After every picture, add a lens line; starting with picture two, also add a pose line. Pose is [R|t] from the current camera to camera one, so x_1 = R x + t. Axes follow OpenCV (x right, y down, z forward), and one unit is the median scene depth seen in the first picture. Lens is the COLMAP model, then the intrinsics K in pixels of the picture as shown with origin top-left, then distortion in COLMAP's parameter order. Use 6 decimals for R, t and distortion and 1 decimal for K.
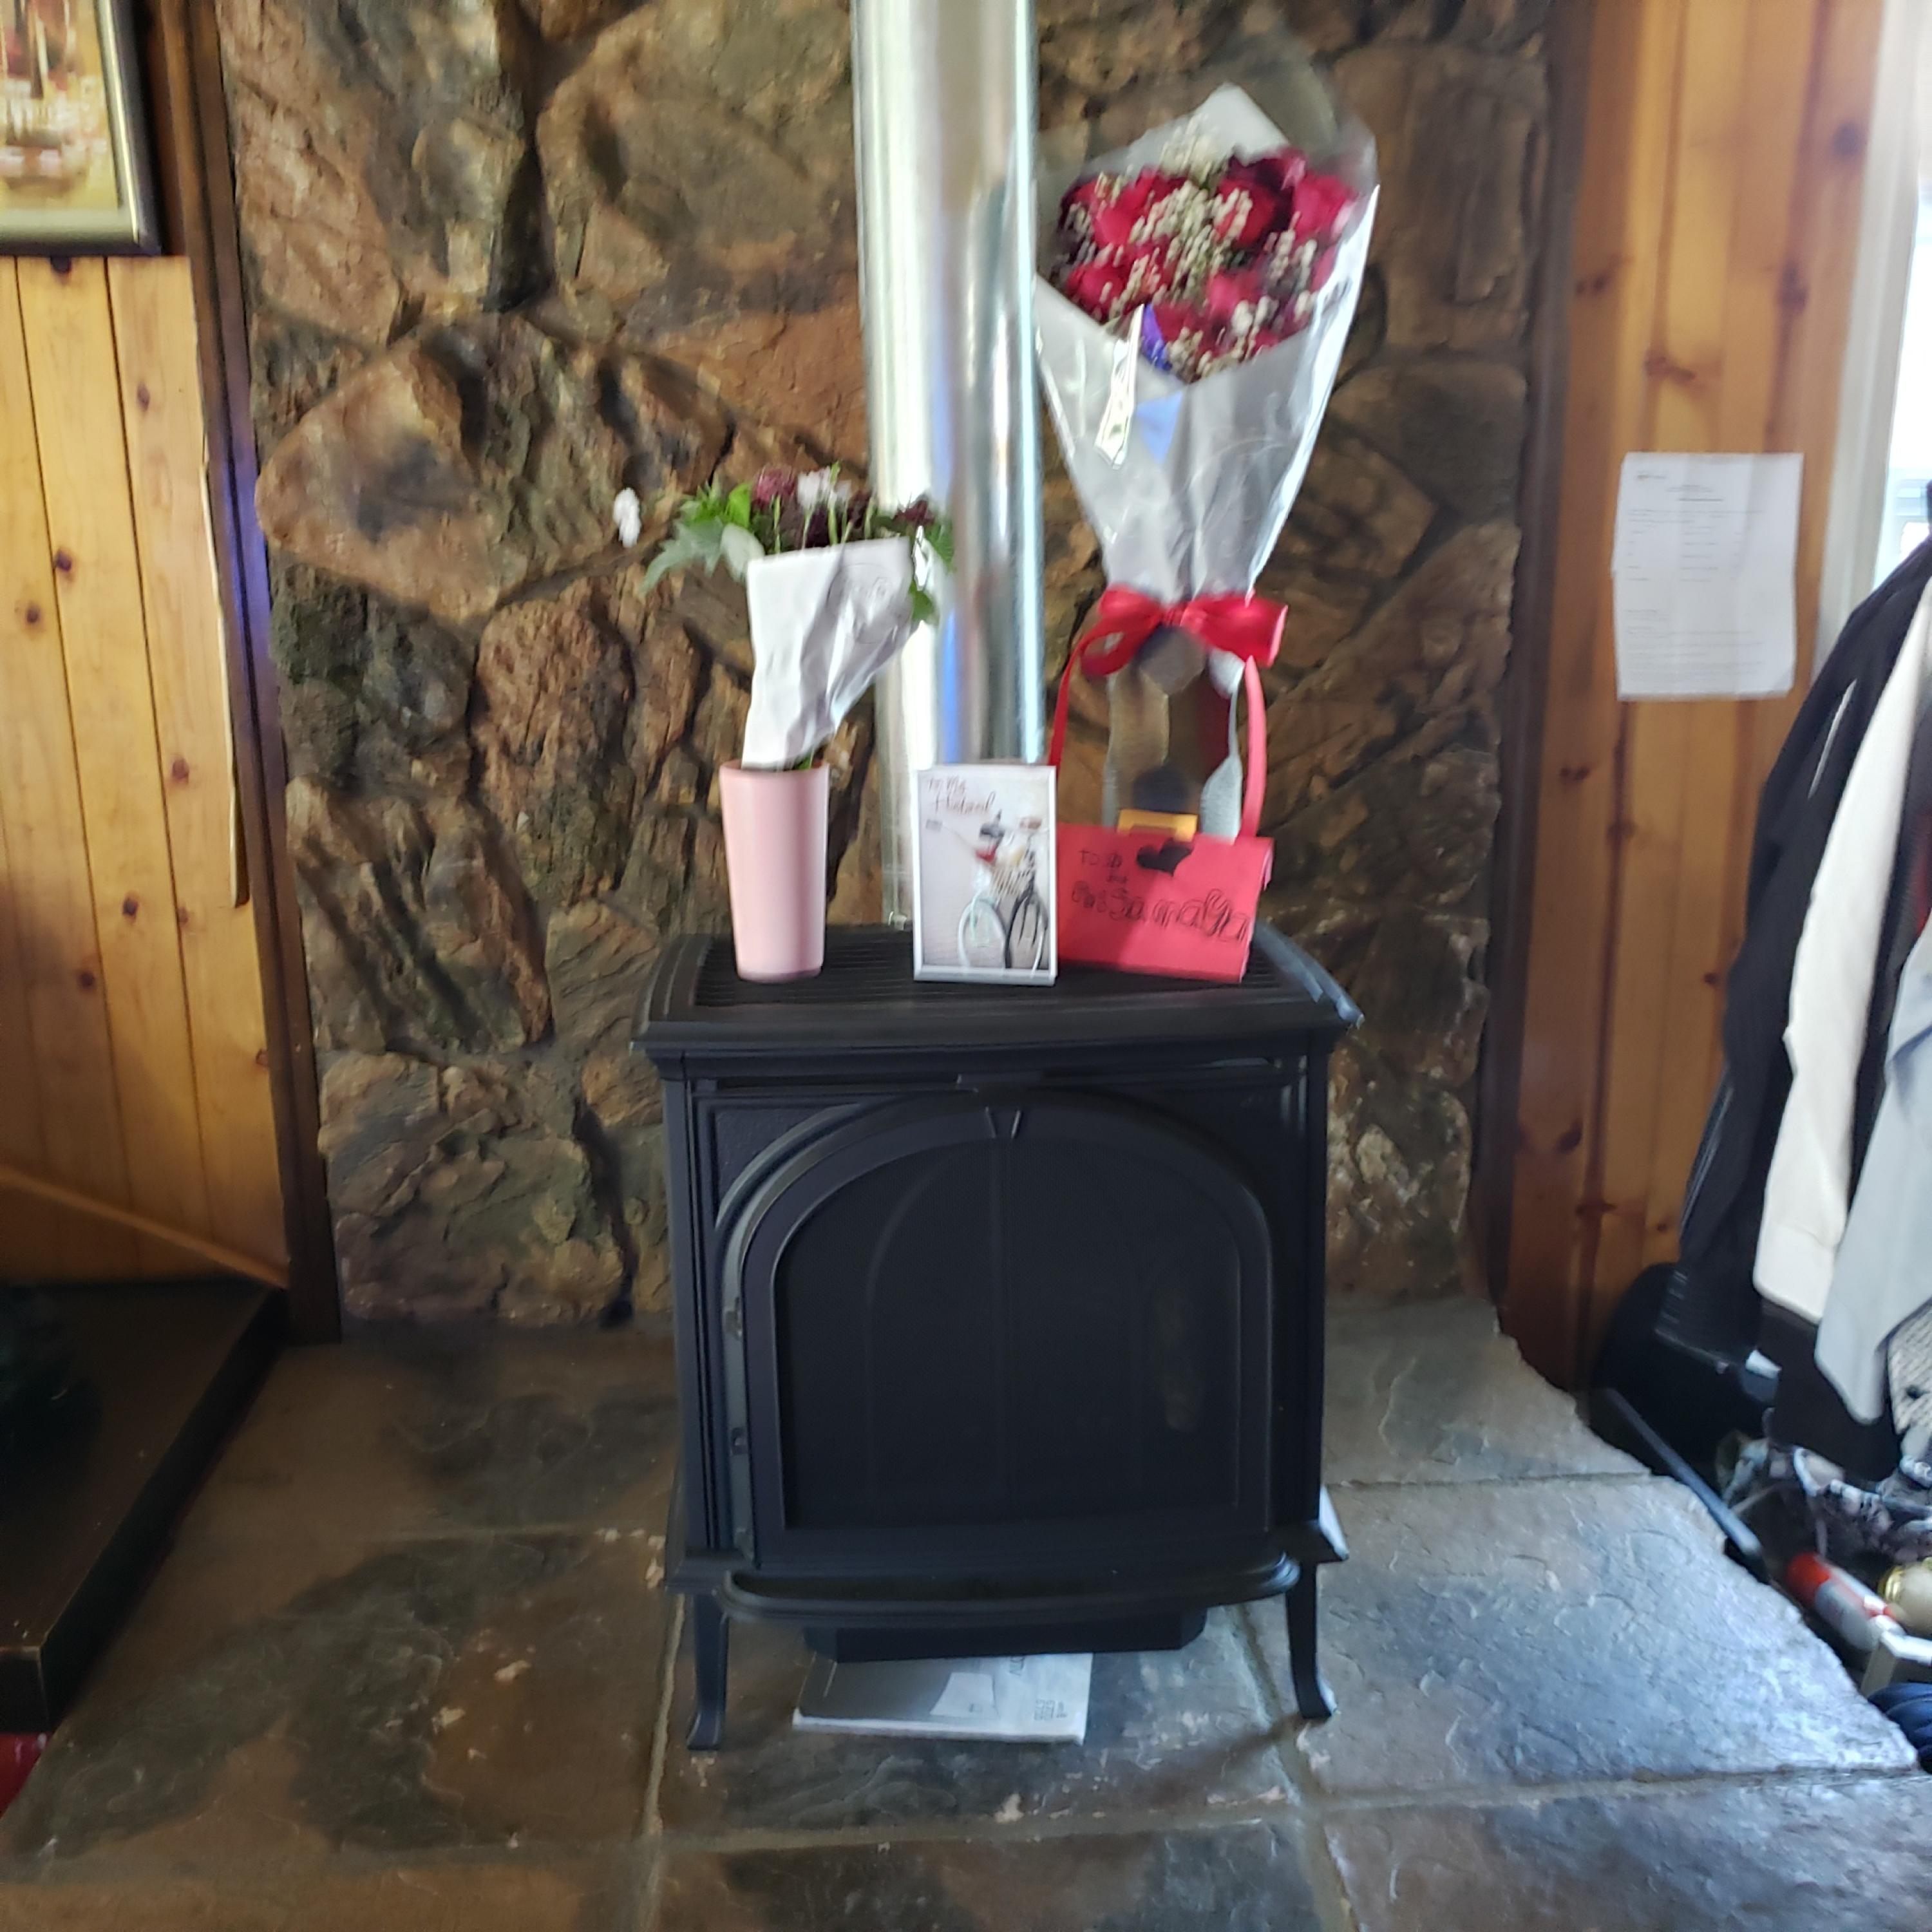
lens RADIAL K [[2006.9, 0, 963.7], [0, 2006.9, 993.4], [0, 0, 1]] dist [0.062916, -0.151370]
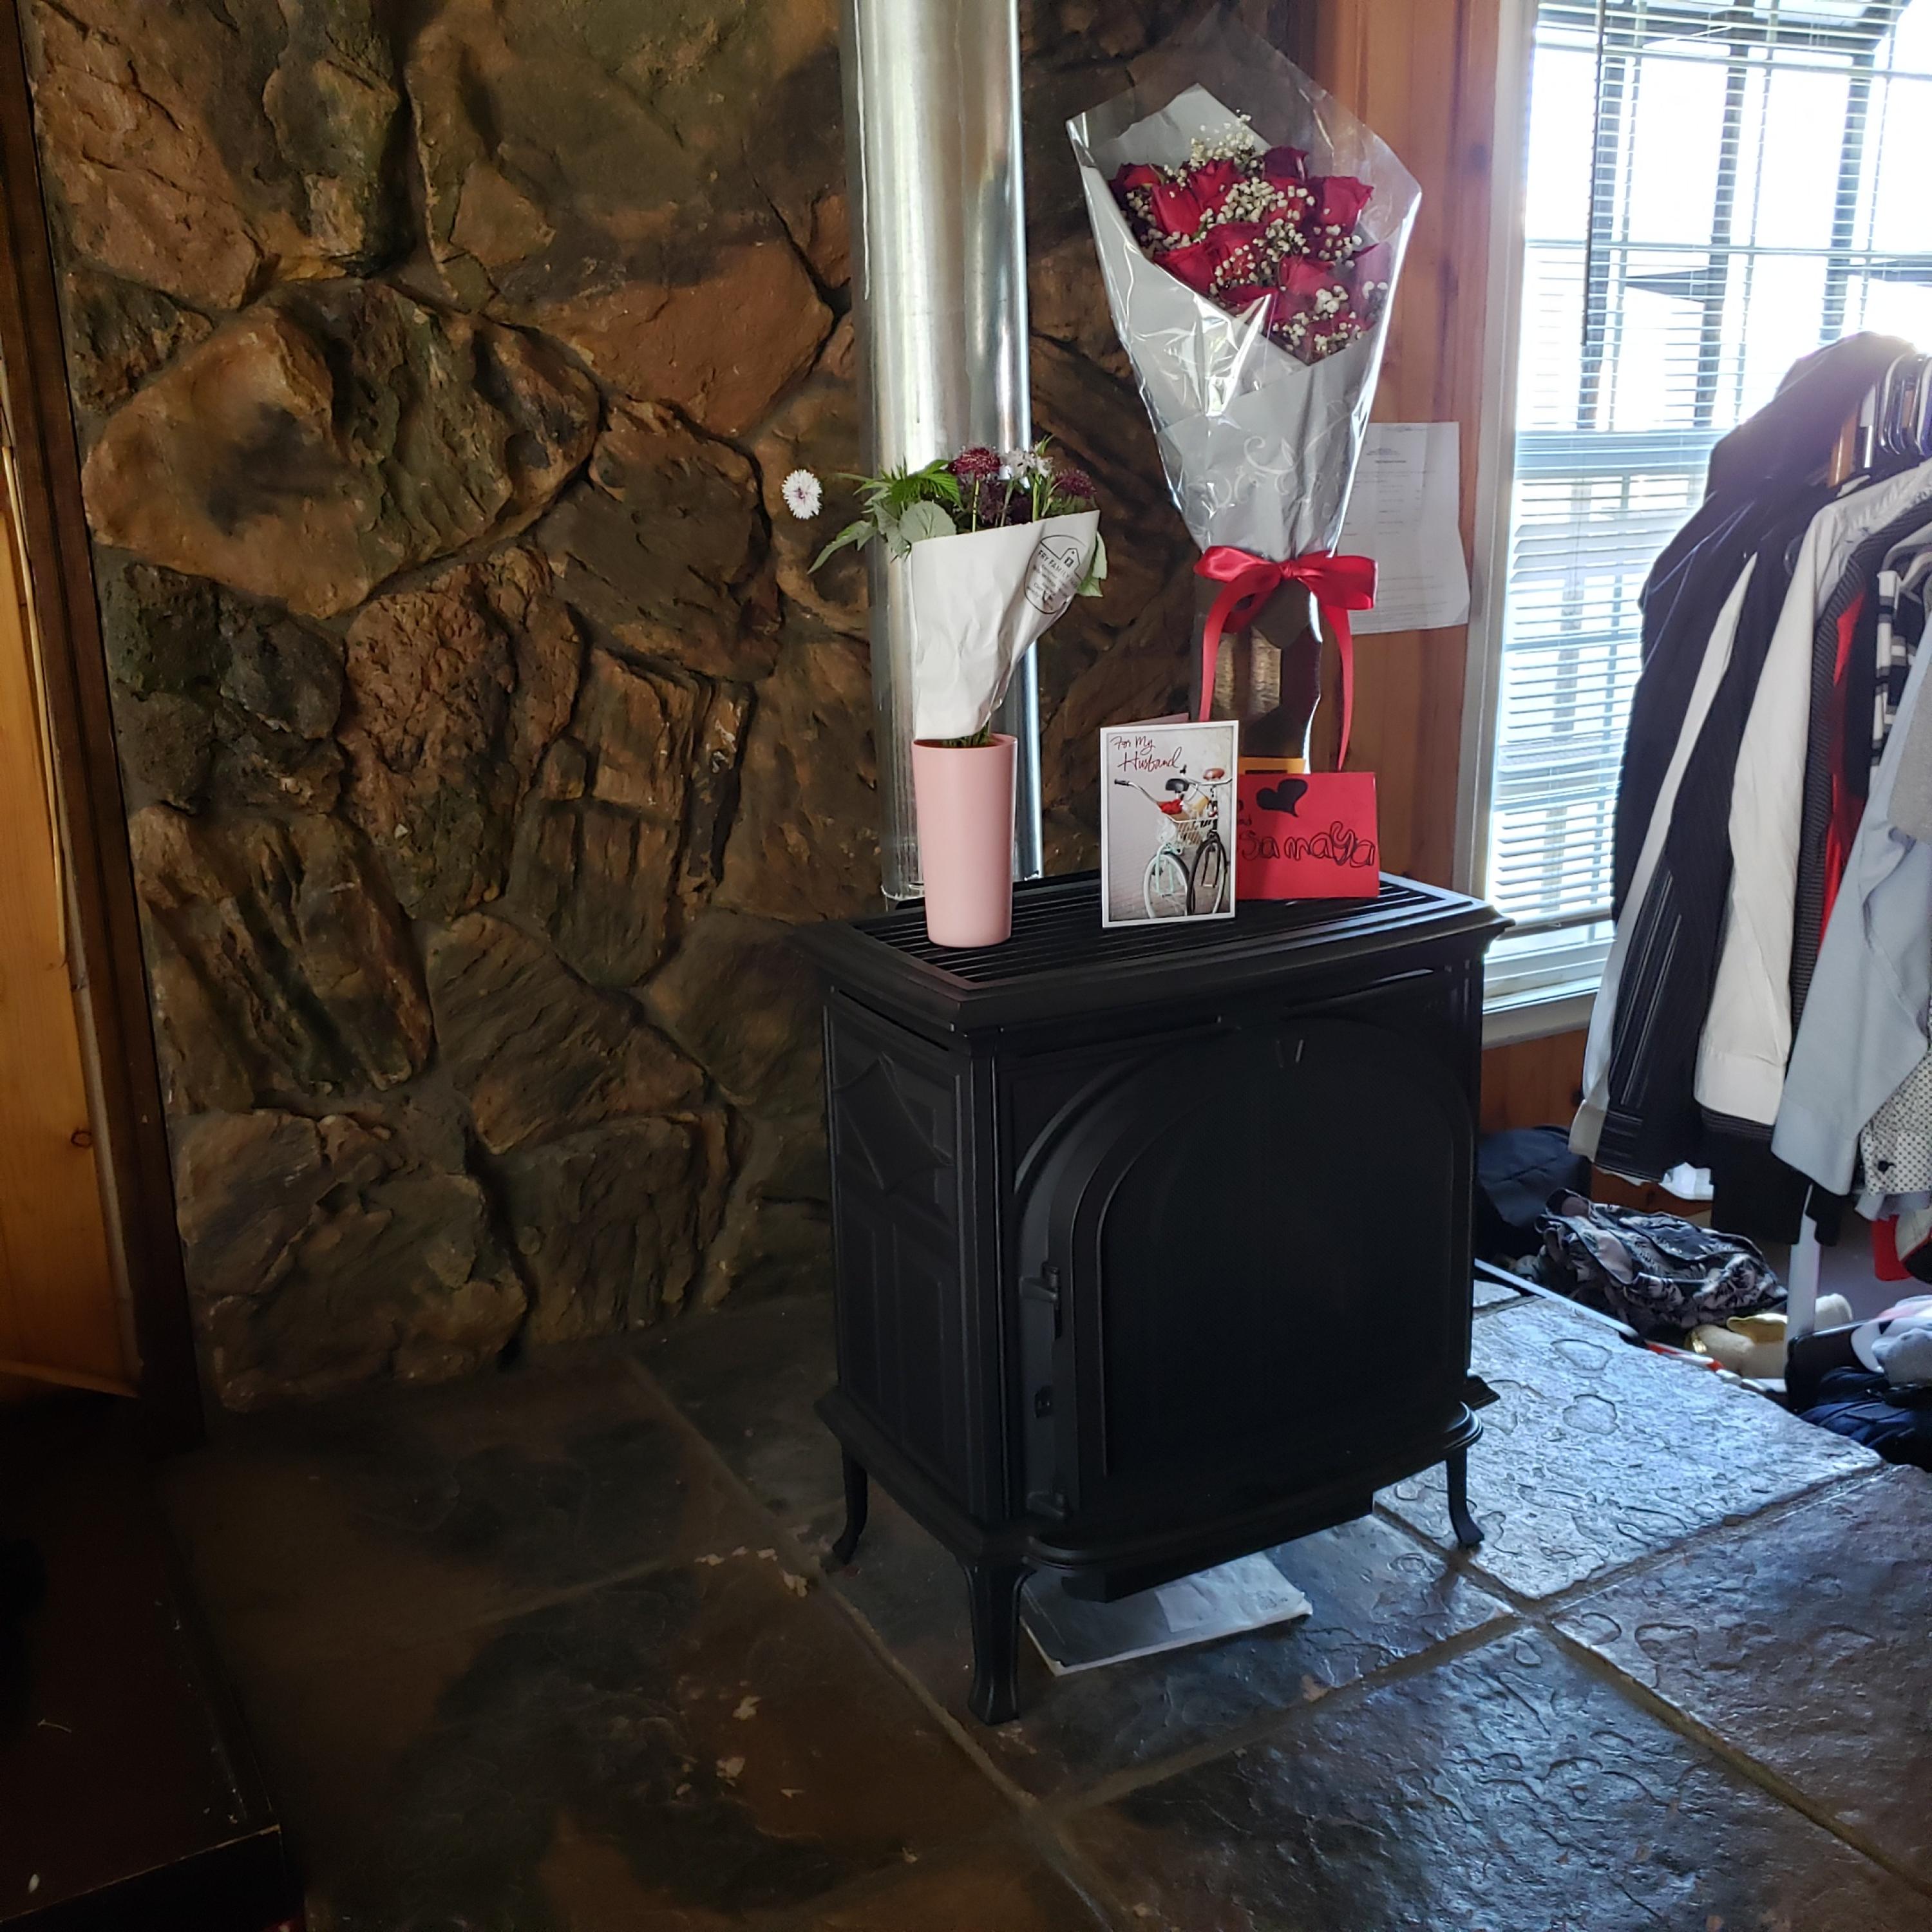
lens RADIAL K [[2016.5, 0, 966.0], [0, 2016.5, 966.0], [0, 0, 1]] dist [0.003664, 0.009755]
pose [[0.899634, -0.121131, 0.419507, -0.393127], [0.120499, 0.992315, 0.028117, -0.021410], [-0.419689, 0.025255, 0.907317, 0.066197]]
